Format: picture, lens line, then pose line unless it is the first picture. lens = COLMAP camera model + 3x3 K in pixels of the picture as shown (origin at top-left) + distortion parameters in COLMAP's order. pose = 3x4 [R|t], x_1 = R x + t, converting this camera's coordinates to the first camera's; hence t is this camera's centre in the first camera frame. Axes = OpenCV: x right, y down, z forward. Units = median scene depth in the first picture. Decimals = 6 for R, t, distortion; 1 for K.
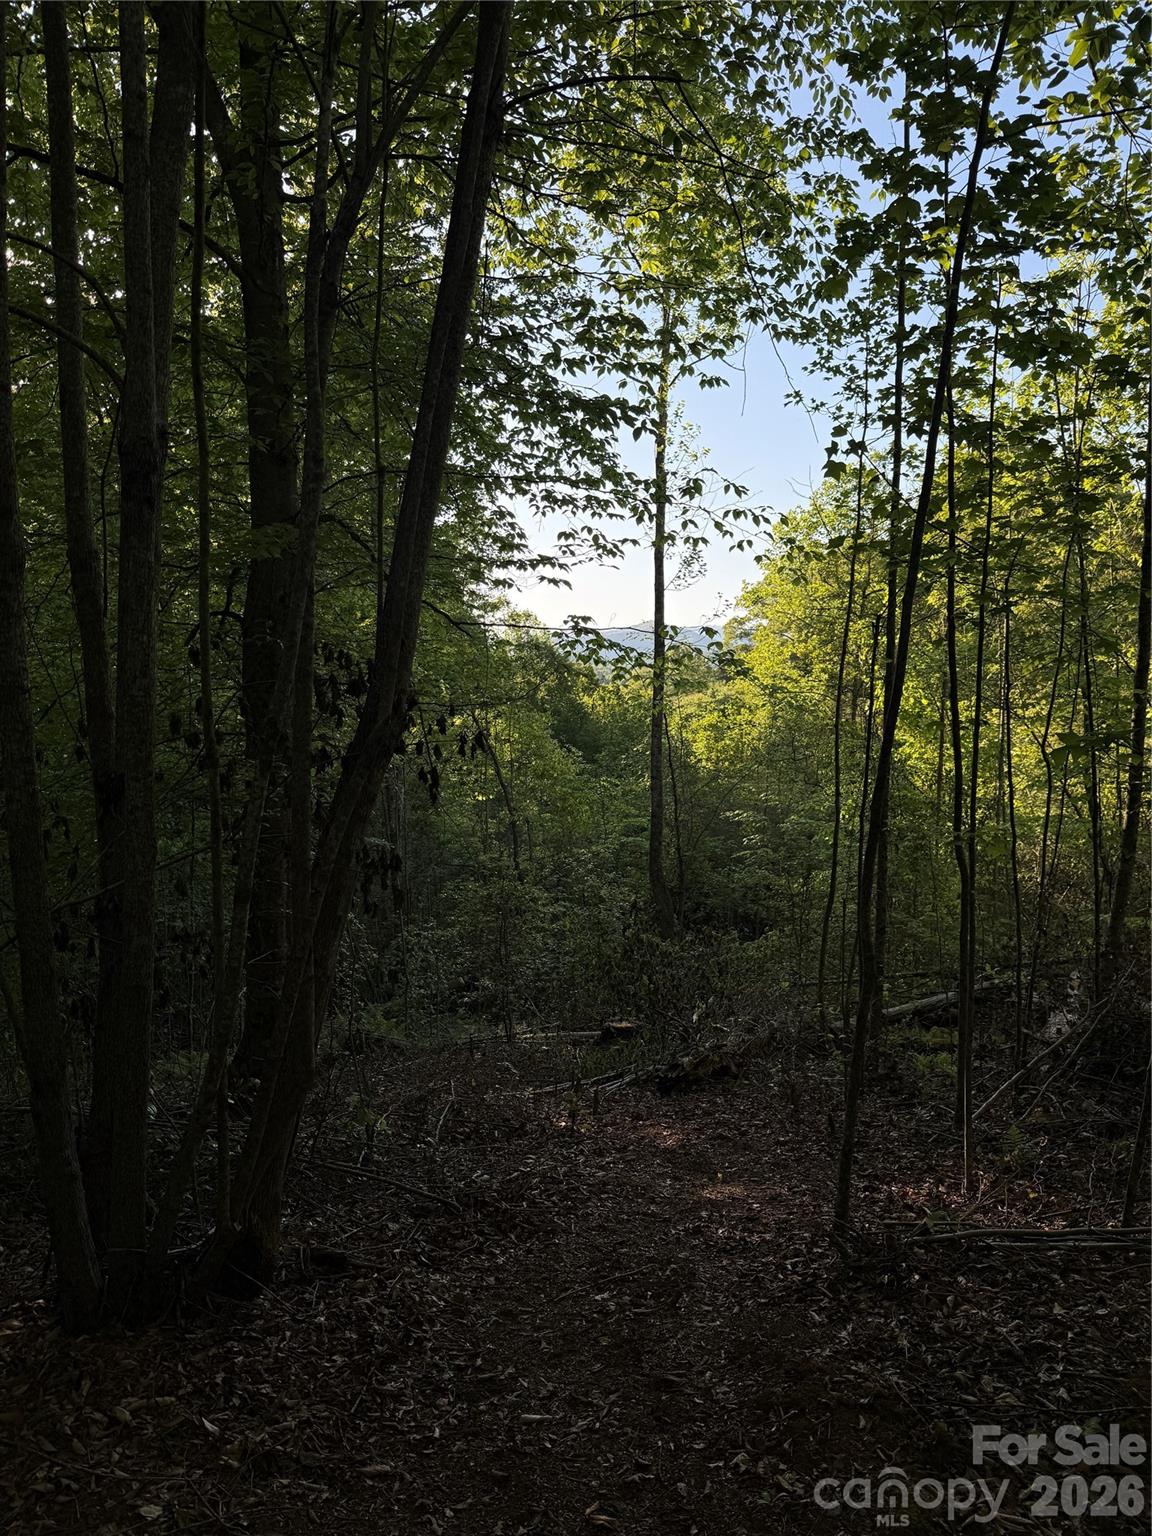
lens RADIAL K [[1110.9, 0, 561.7], [0, 1110.9, 747.7], [0, 0, 1]] dist [0.052170, -0.064614]
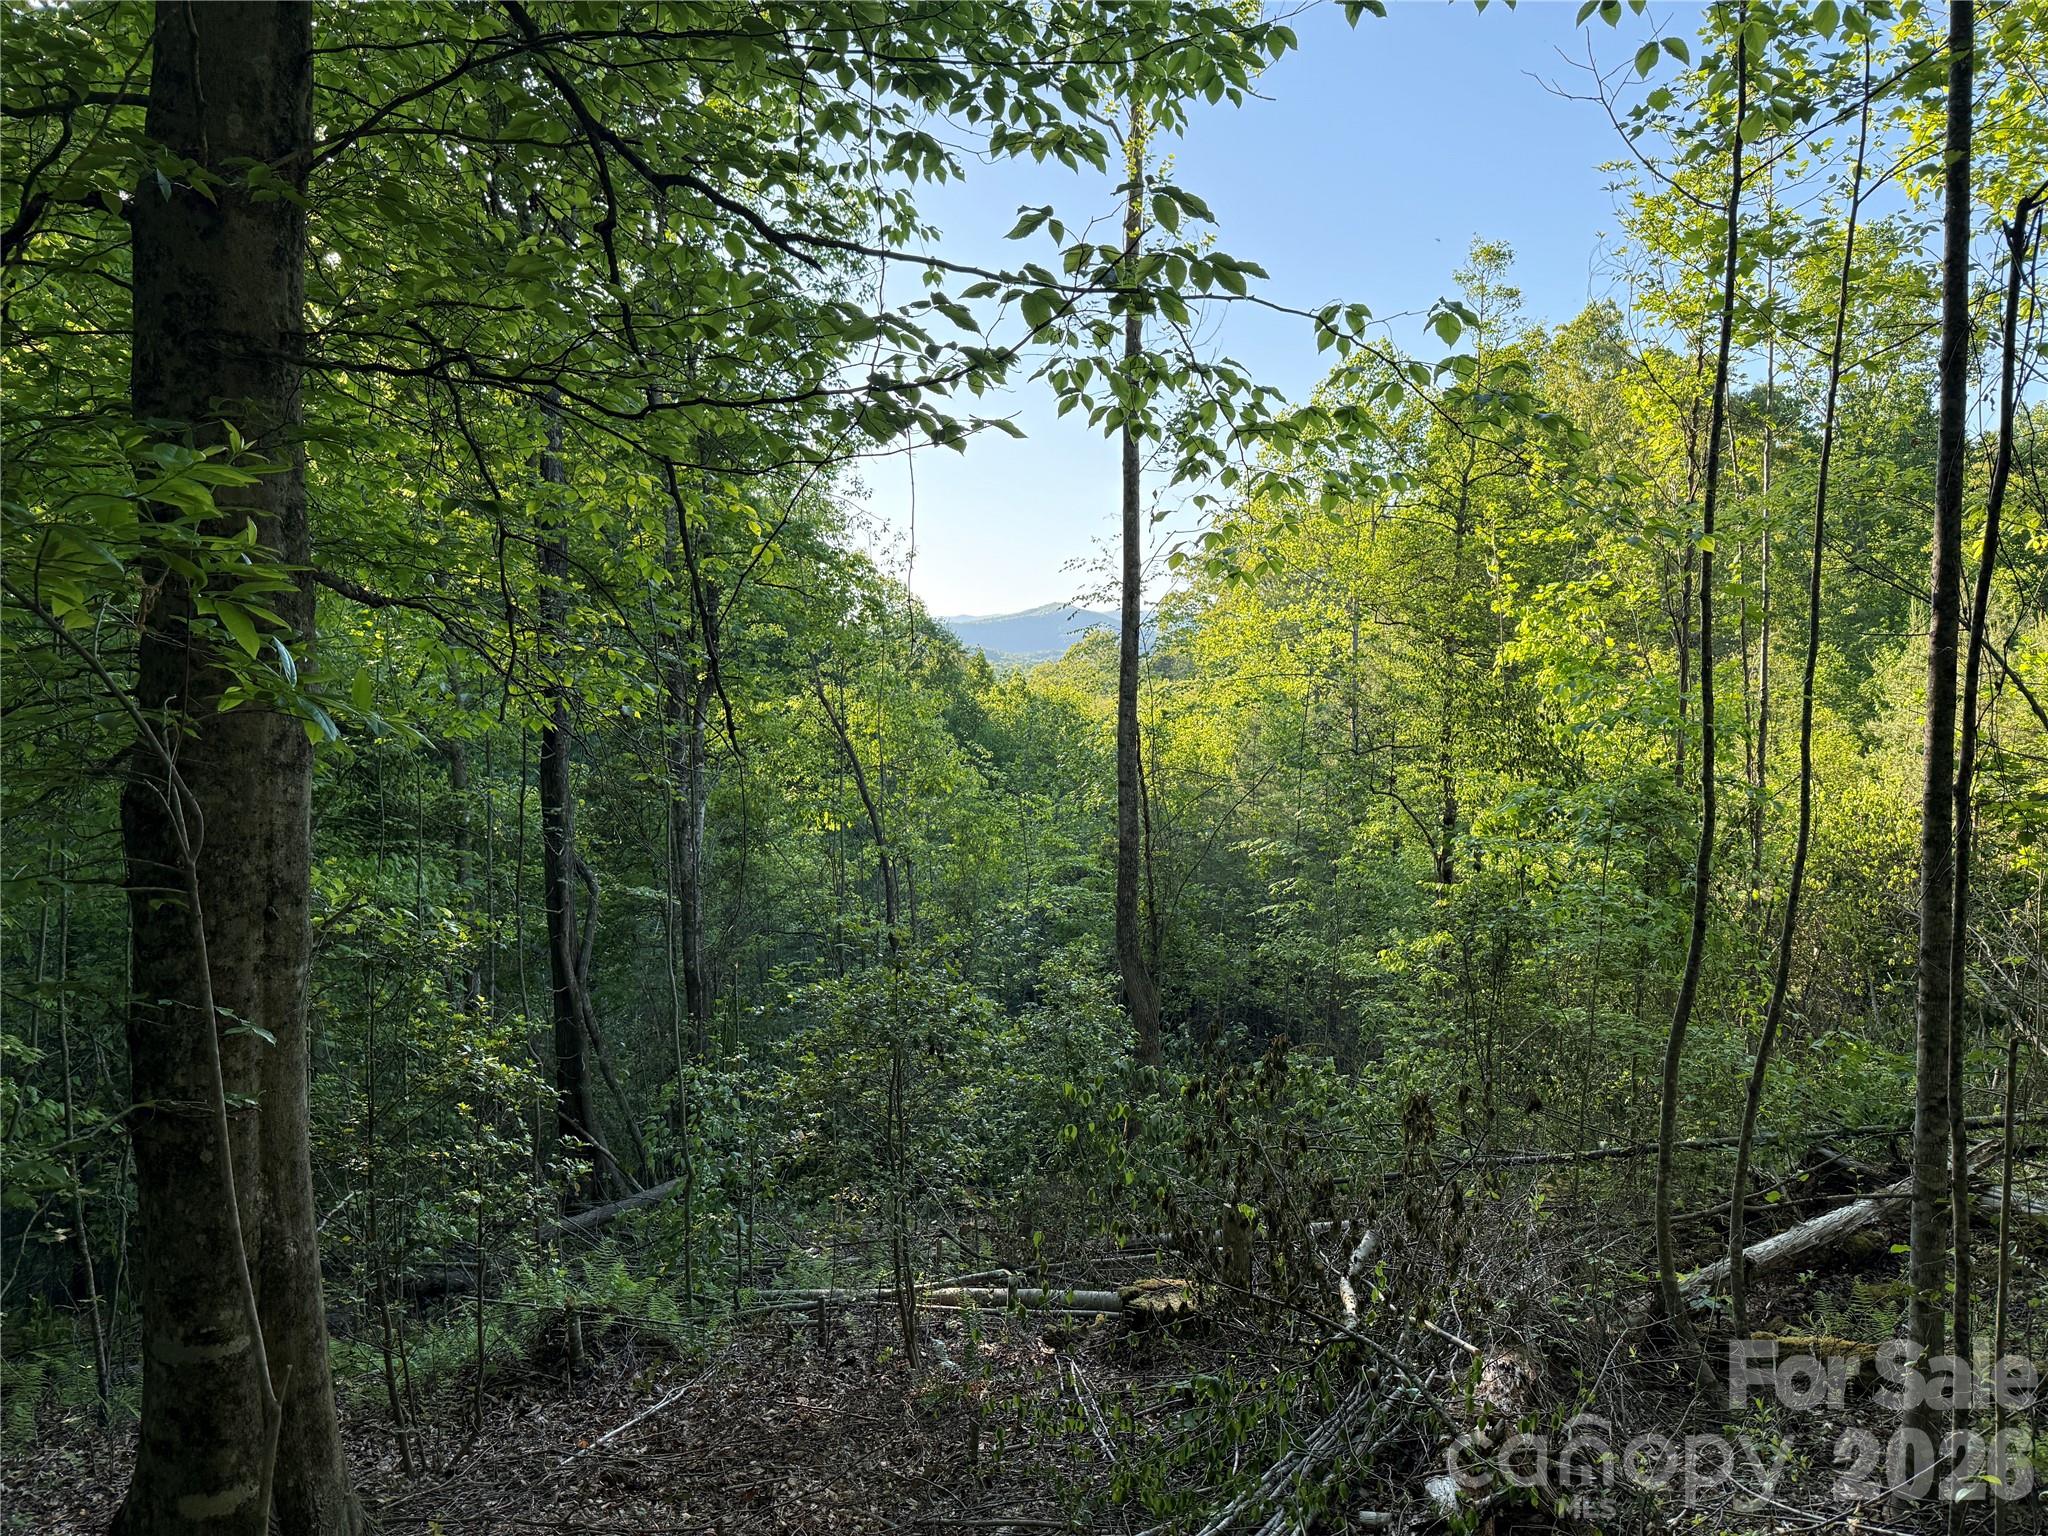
lens RADIAL K [[1481.2, 0, 1028.6], [0, 1481.2, 772.8], [0, 0, 1]] dist [0.052170, -0.064614]
pose [[0.998106, -0.006034, 0.061228, -0.044564], [0.006011, 0.999982, 0.000560, 0.050805], [-0.061230, -0.000191, 0.998124, 0.516205]]
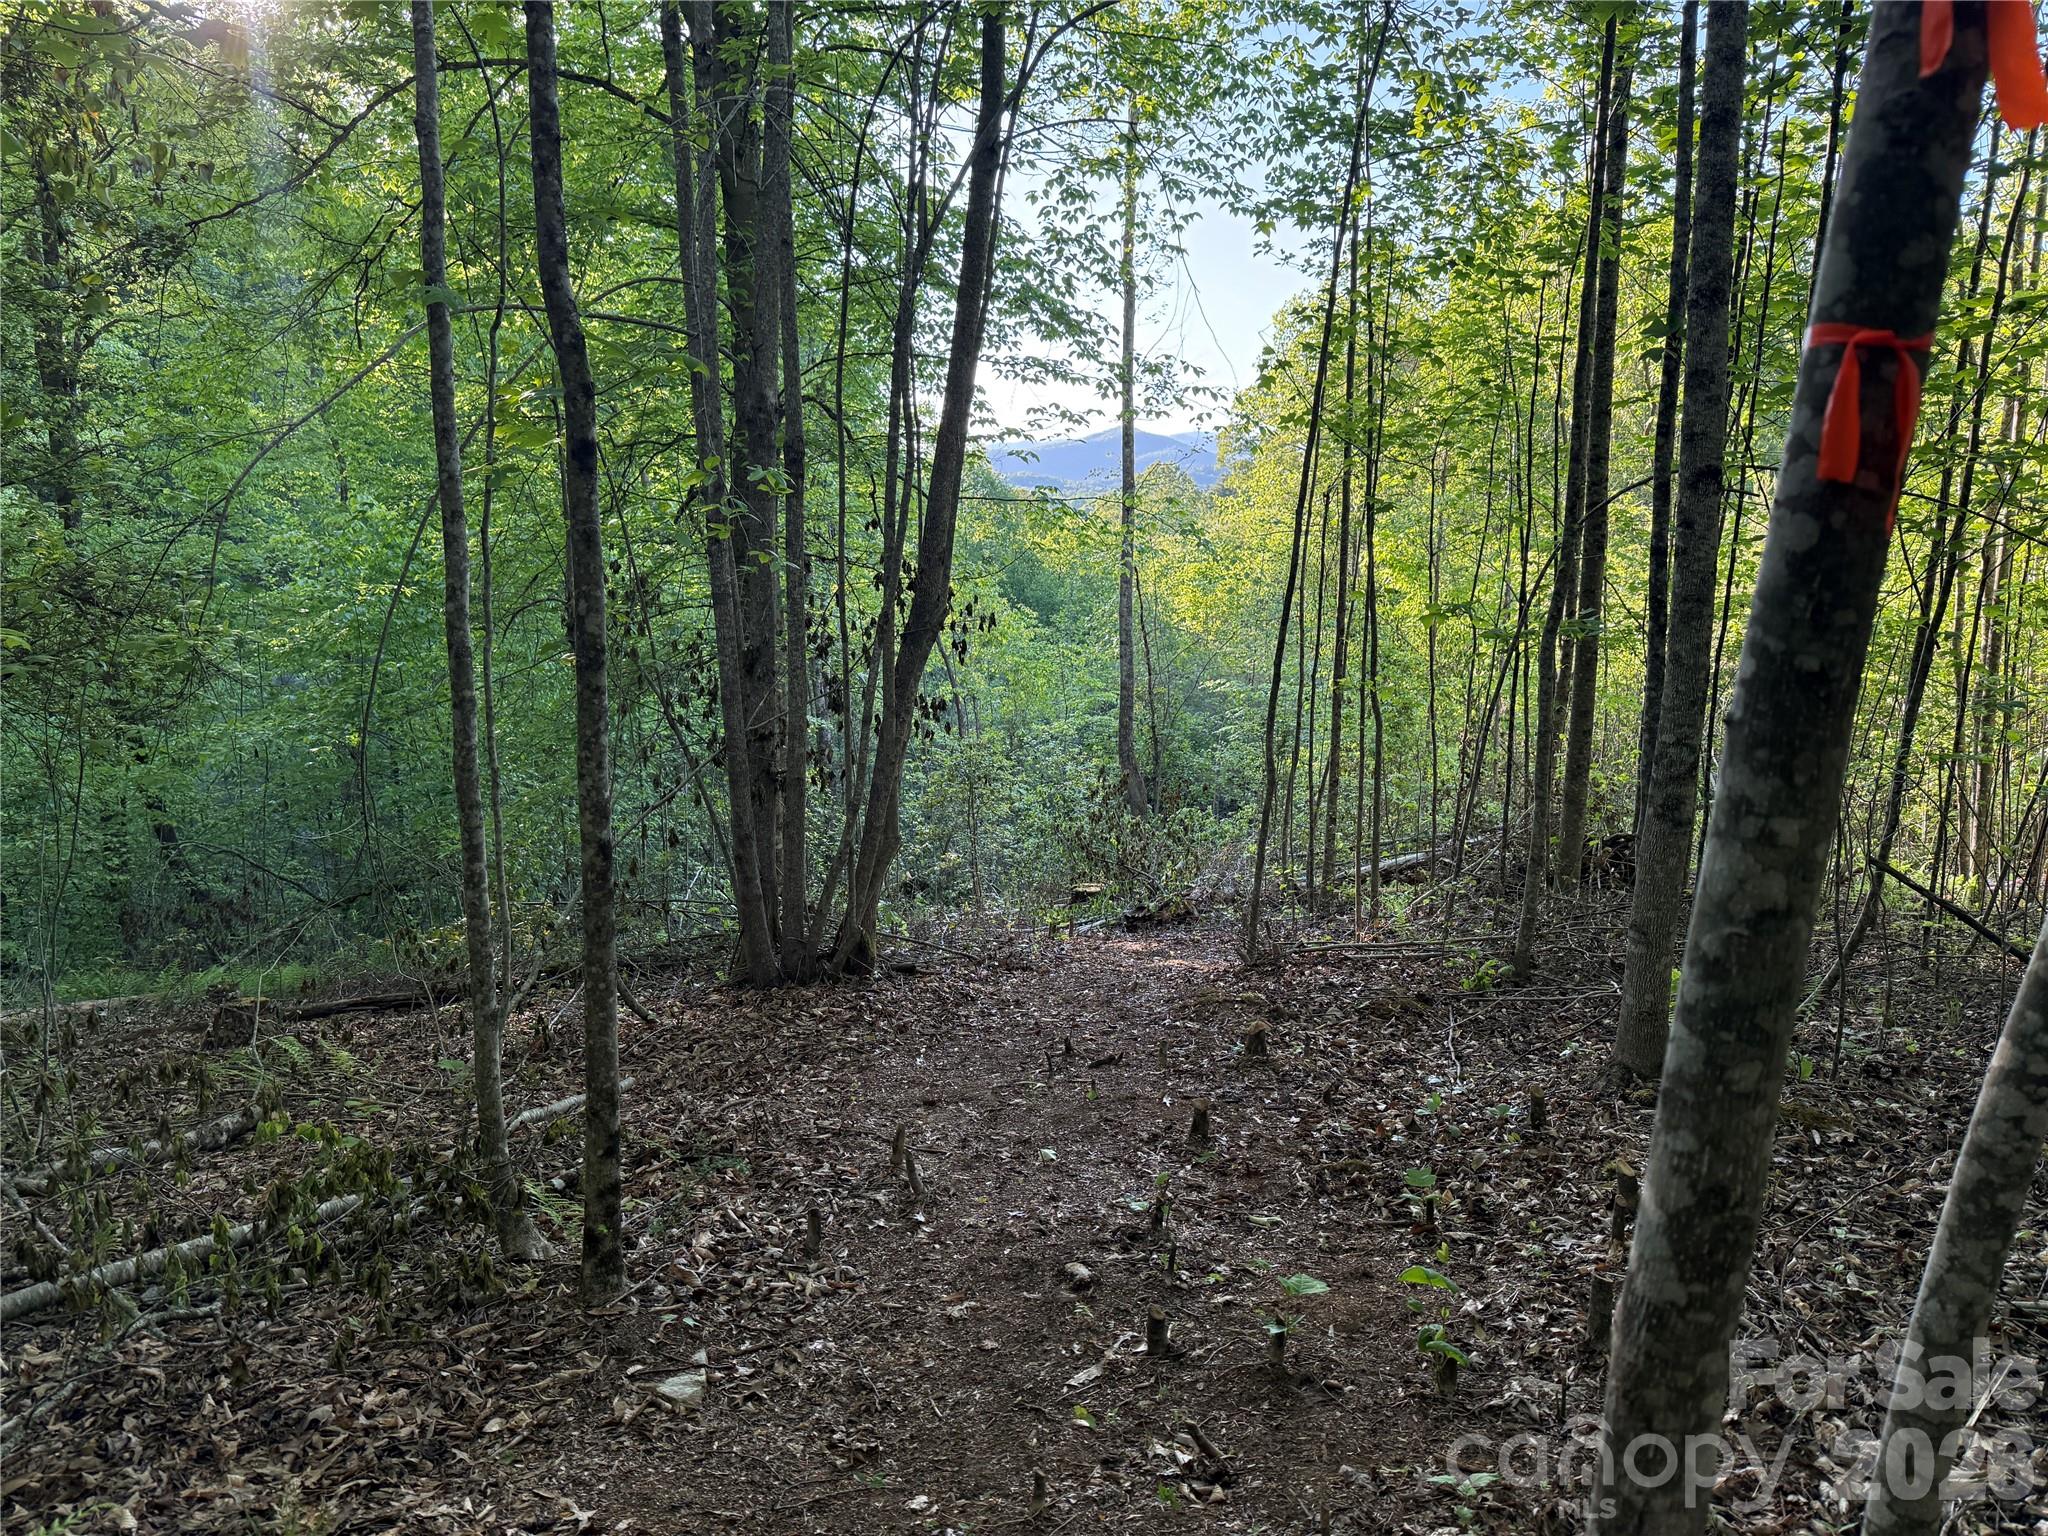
lens RADIAL K [[1481.2, 0, 1041.2], [0, 1481.2, 778.7], [0, 0, 1]] dist [0.052170, -0.064614]
pose [[0.999493, -0.020127, 0.024683, -0.028147], [0.017103, 0.992967, 0.117148, -0.010791], [-0.026868, -0.116666, 0.992808, -0.394253]]
